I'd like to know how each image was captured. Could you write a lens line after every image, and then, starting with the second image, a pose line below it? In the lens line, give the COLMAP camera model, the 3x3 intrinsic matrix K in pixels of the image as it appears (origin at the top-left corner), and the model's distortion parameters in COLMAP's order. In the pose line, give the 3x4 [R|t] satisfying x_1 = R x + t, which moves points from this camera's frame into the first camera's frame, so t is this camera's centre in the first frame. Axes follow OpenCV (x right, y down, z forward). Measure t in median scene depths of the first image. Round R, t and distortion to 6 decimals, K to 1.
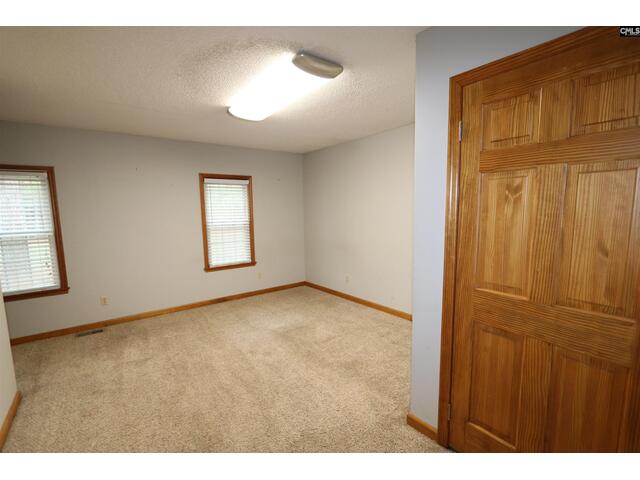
lens RADIAL K [[293.0, 0, 316.7], [0, 293.0, 242.9], [0, 0, 1]] dist [-0.023393, 0.007075]
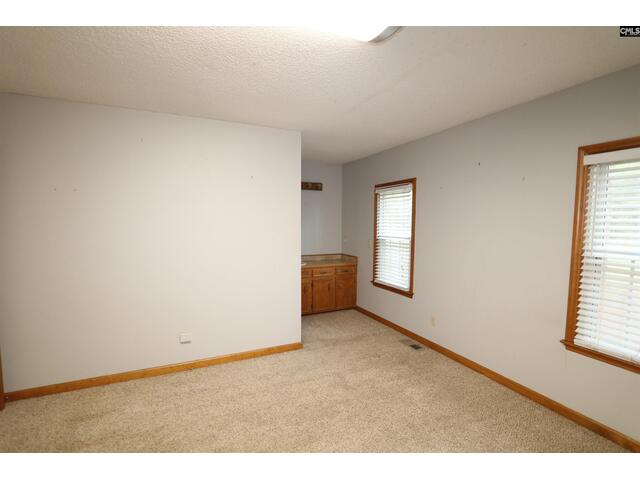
lens RADIAL K [[293.0, 0, 316.7], [0, 293.0, 242.9], [0, 0, 1]] dist [-0.023393, 0.007075]
pose [[-0.218382, 0.086853, -0.971991, 0.174875], [-0.119186, 0.986201, 0.114900, -0.083667], [0.968558, 0.140939, -0.205017, 0.700721]]
